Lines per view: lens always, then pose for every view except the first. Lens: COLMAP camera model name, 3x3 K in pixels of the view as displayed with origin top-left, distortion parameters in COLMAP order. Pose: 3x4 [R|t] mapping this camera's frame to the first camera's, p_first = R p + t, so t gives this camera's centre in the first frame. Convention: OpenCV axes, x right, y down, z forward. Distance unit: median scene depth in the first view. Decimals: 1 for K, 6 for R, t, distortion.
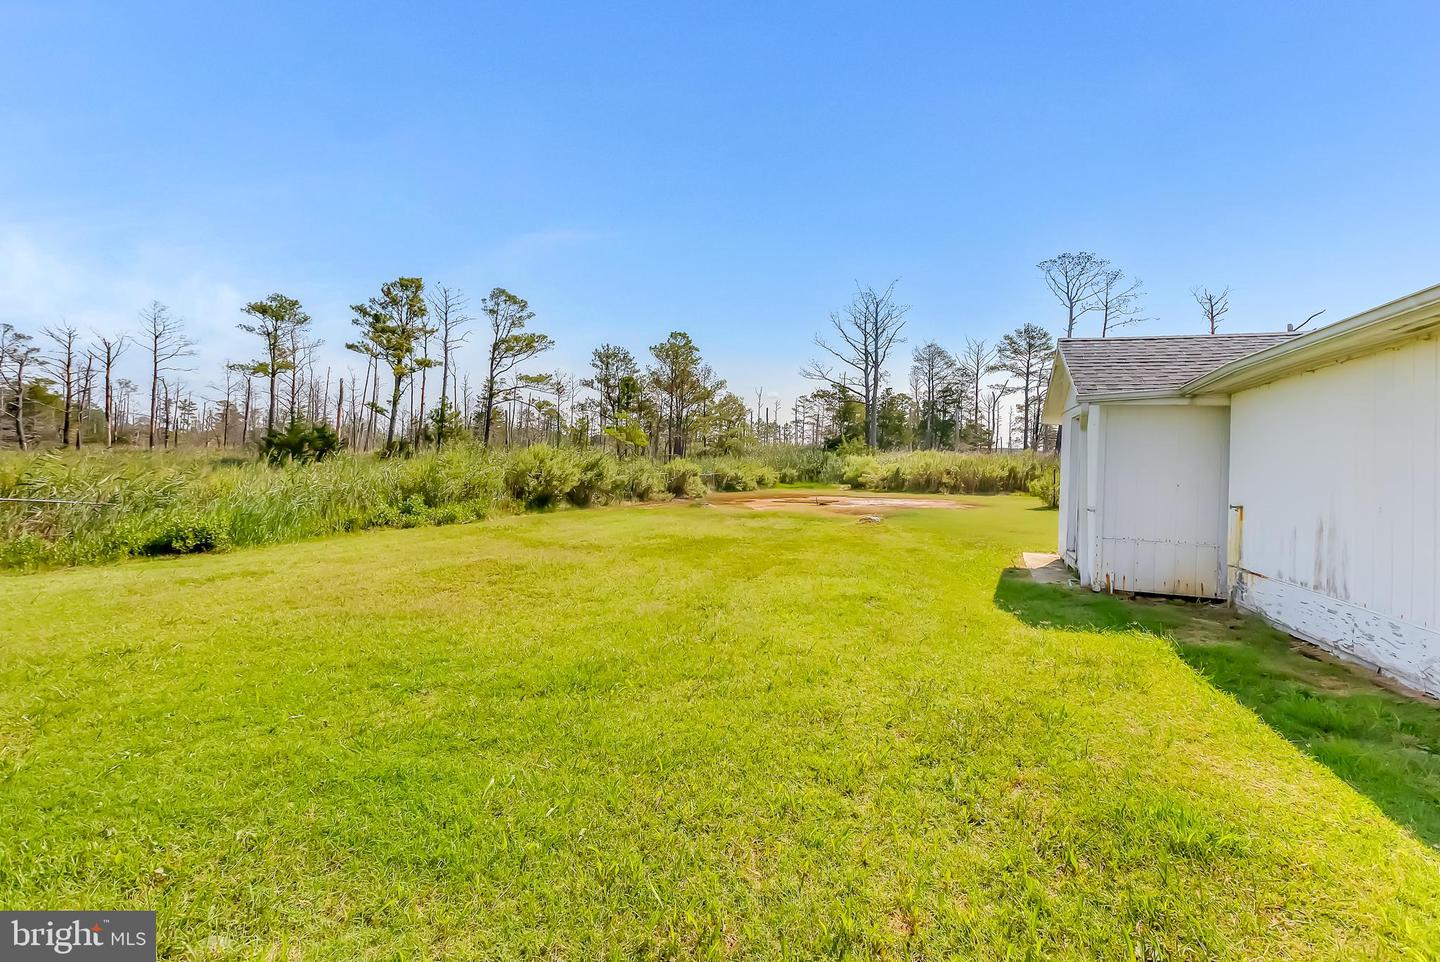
lens RADIAL K [[653.4, 0, 723.3], [0, 653.4, 464.3], [0, 0, 1]] dist [0.023898, -0.000163]
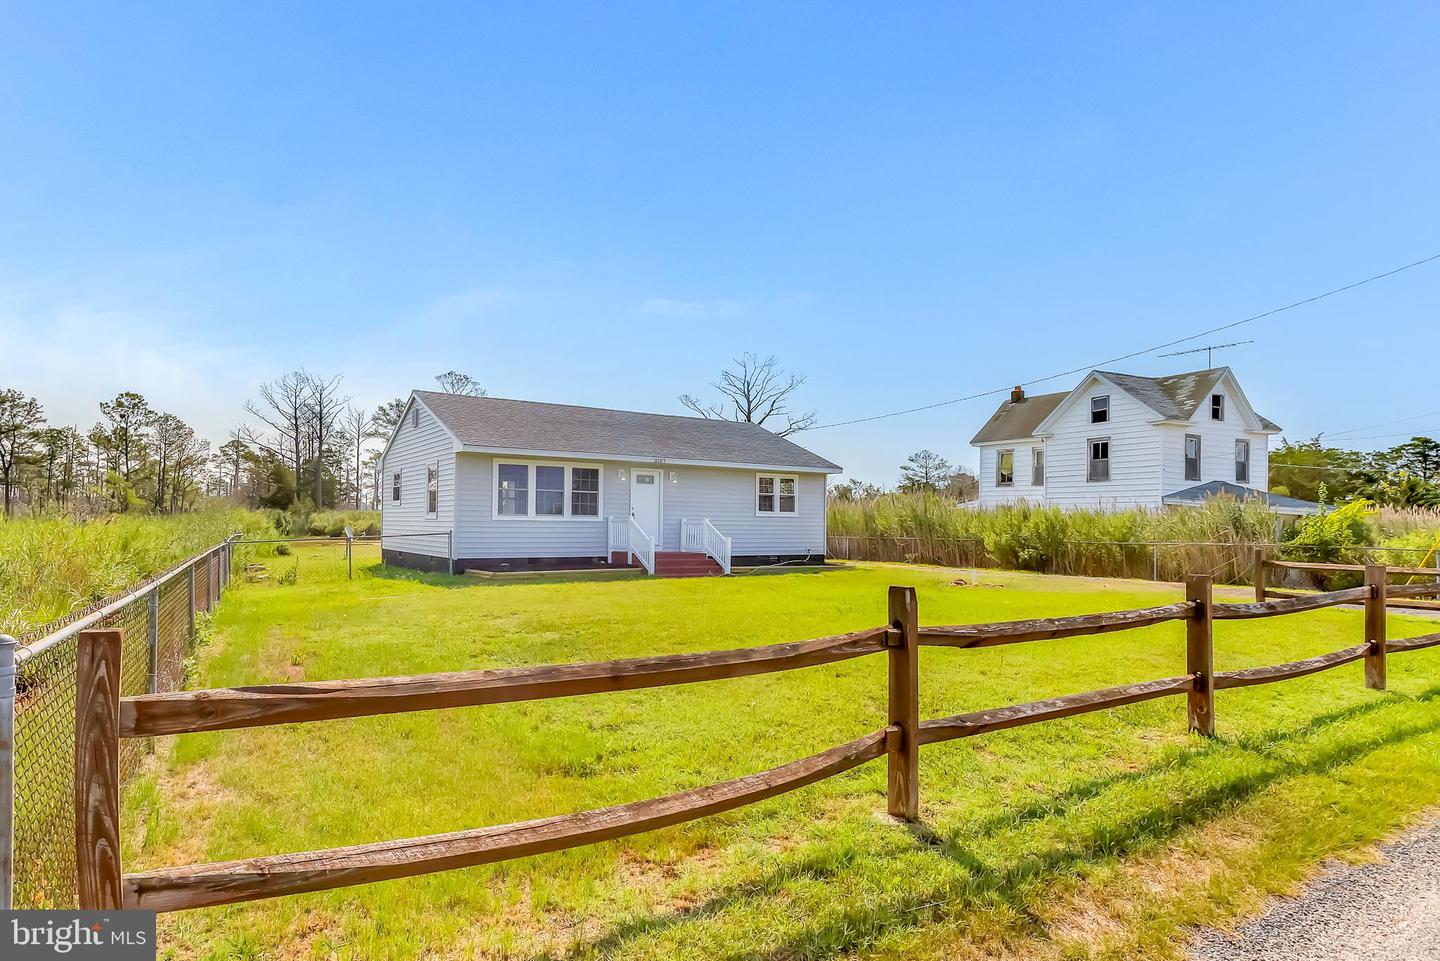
lens RADIAL K [[845.5, 0, 663.6], [0, 845.5, 525.2], [0, 0, 1]] dist [0.002353, 0.000092]
pose [[0.665595, -0.007400, 0.746277, -0.448511], [0.000629, 0.999956, 0.009355, -0.004387], [-0.746313, -0.005757, 0.665570, -0.460927]]
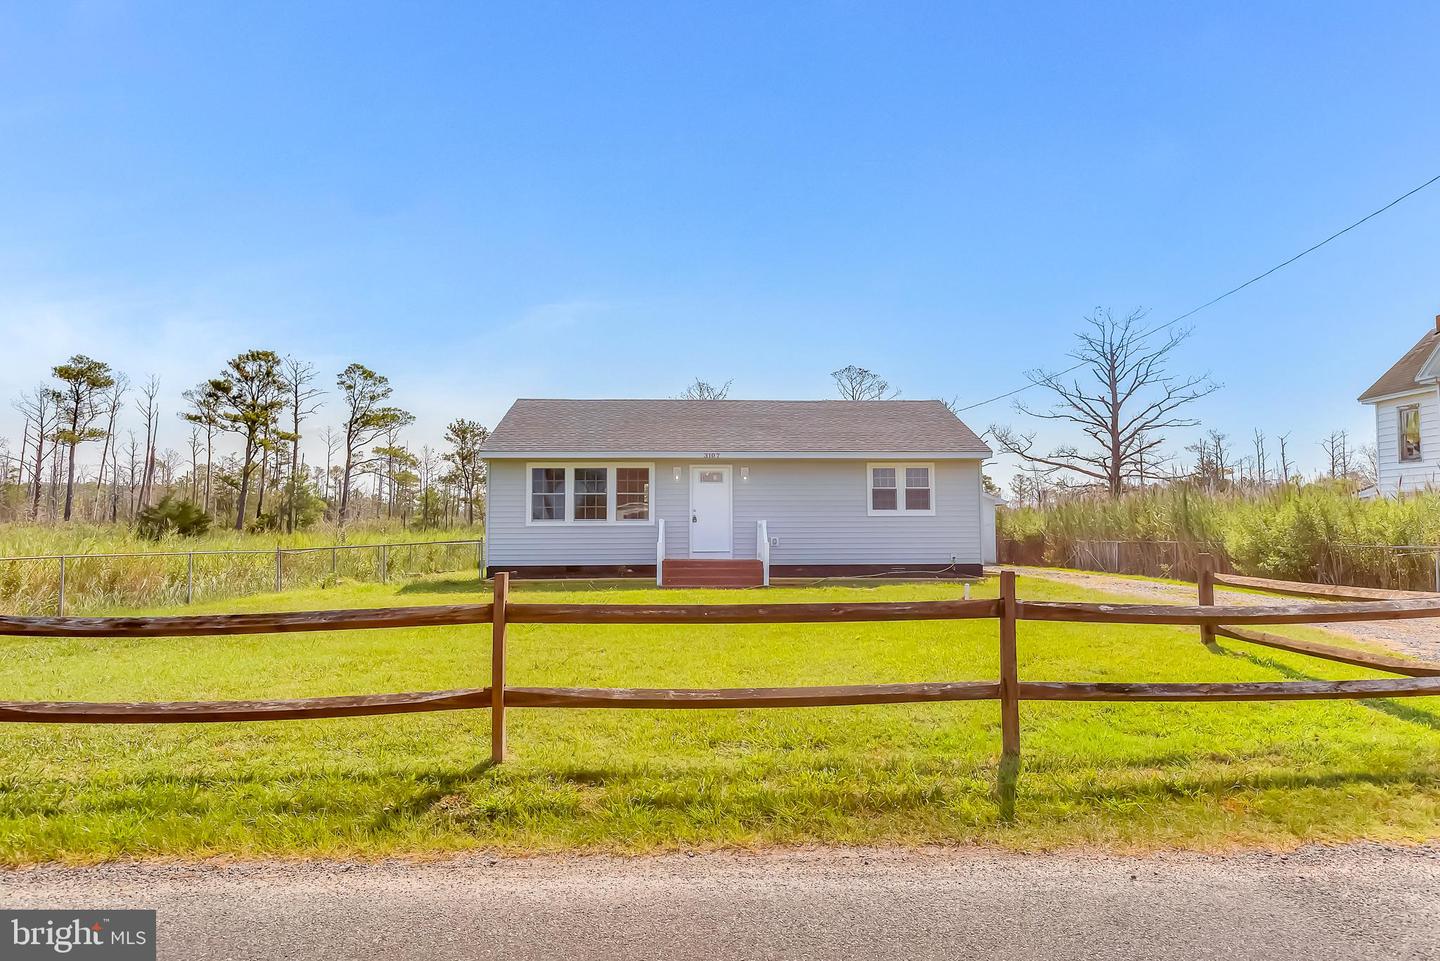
lens RADIAL K [[938.7, 0, 713.1], [0, 938.7, 477.8], [0, 0, 1]] dist [-0.001842, -0.000774]
pose [[0.950261, -0.001382, 0.311452, -0.270072], [0.019035, 0.998379, -0.053646, -0.000865], [-0.310873, 0.056906, 0.948746, -0.564083]]
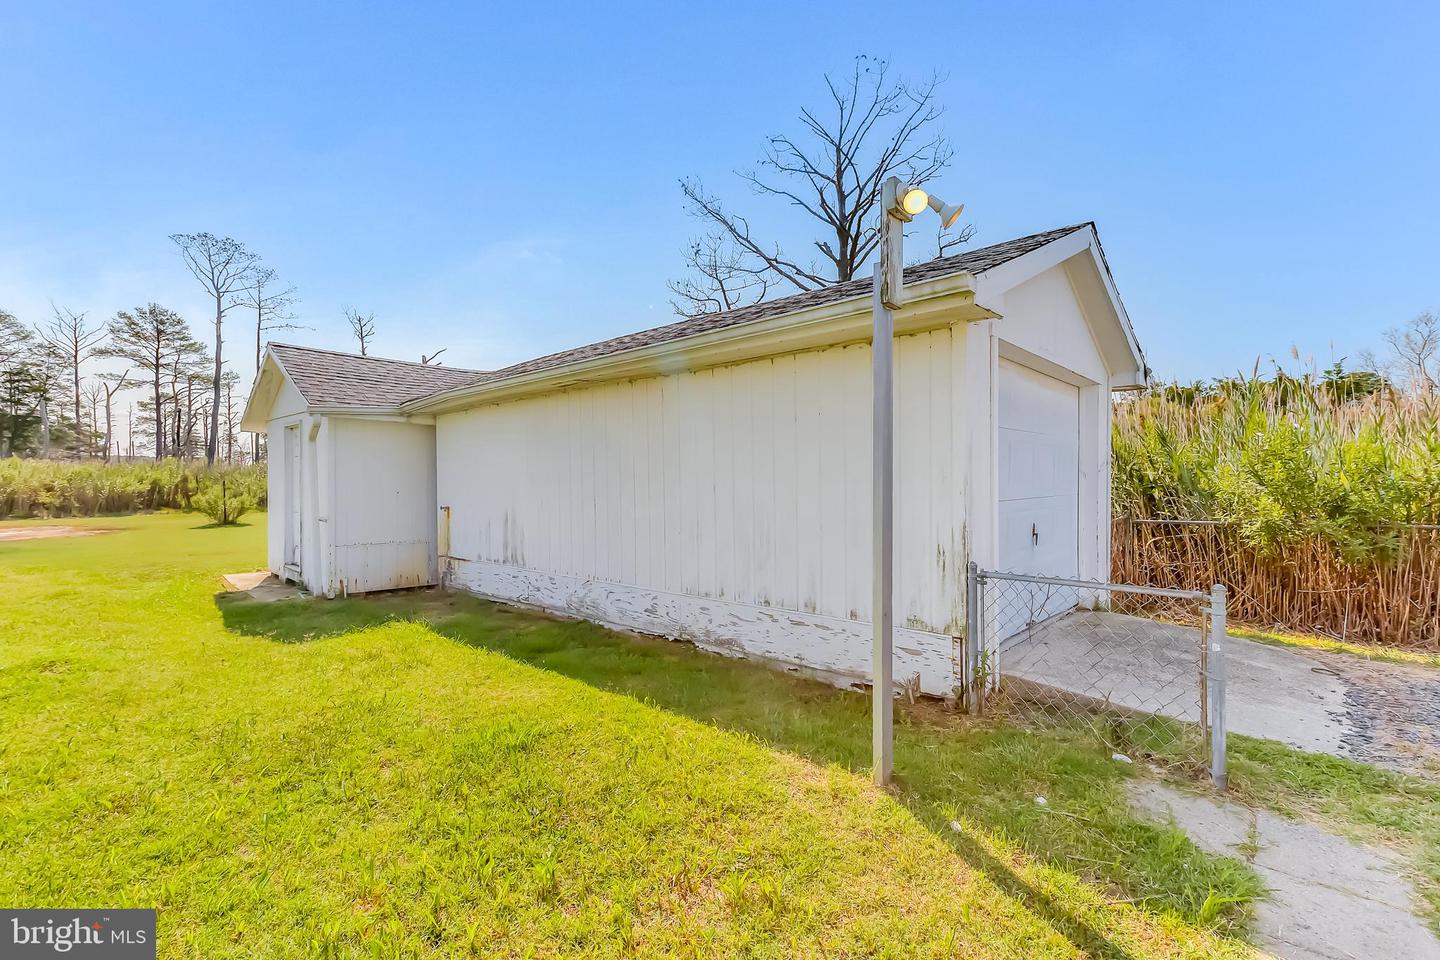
lens RADIAL K [[653.4, 0, 734.7], [0, 653.4, 499.1], [0, 0, 1]] dist [0.023898, -0.000163]
pose [[0.407883, -0.047563, 0.911795, -0.015139], [0.012997, 0.998844, 0.046289, -0.000265], [-0.912942, -0.007030, 0.408029, 0.000710]]
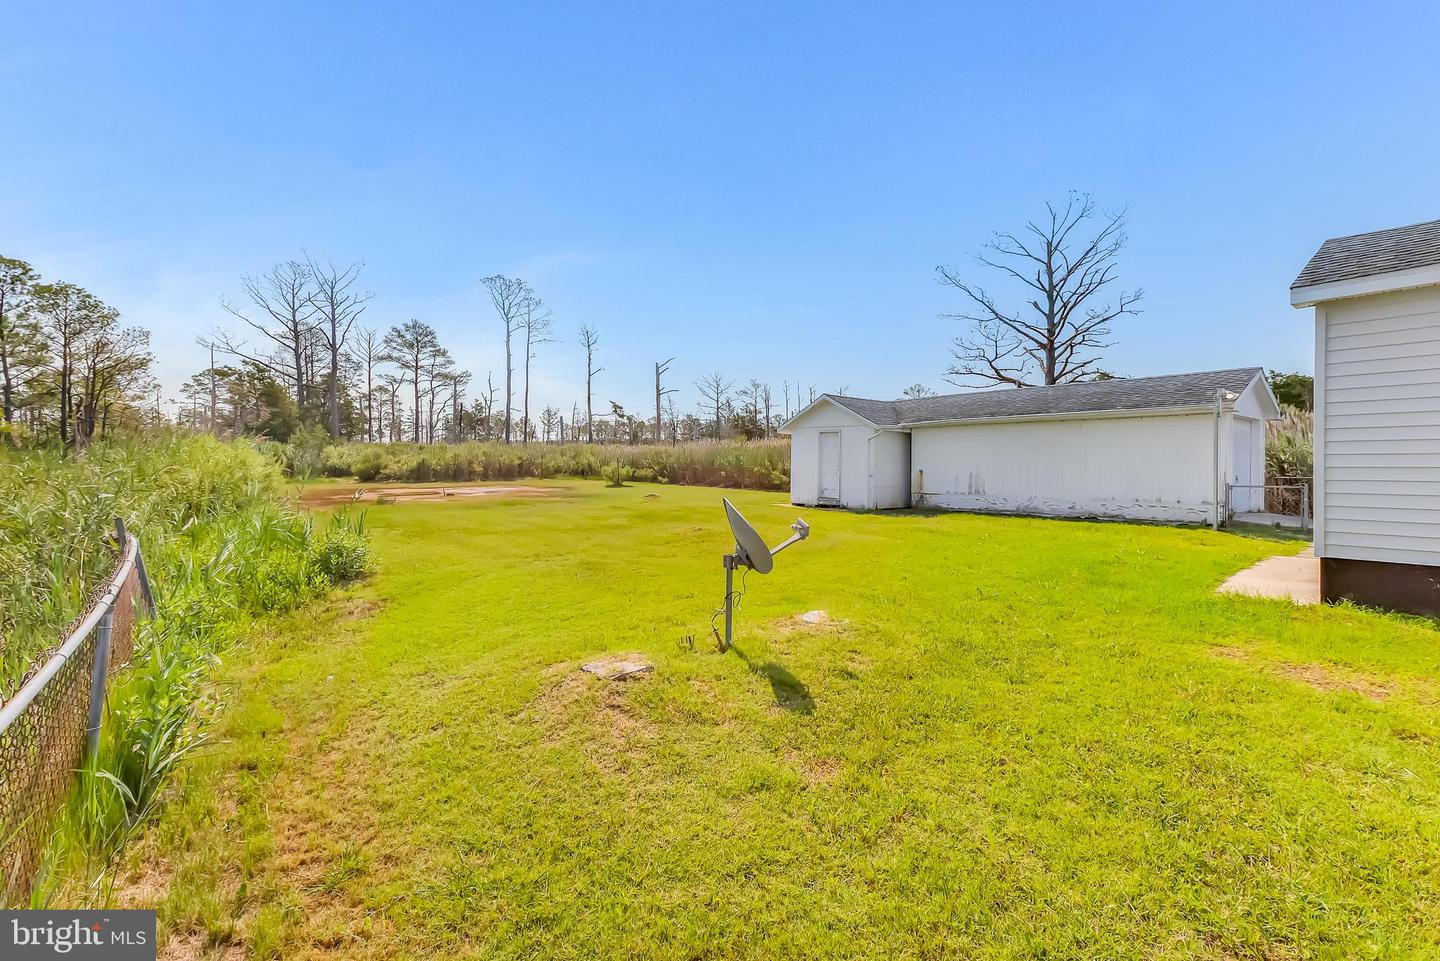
lens RADIAL K [[653.4, 0, 719.6], [0, 653.4, 469.0], [0, 0, 1]] dist [0.023898, -0.000163]
pose [[0.522916, -0.032524, 0.851764, -0.241295], [0.009860, 0.999436, 0.032109, -0.004567], [-0.852327, -0.008392, 0.522941, 0.037037]]
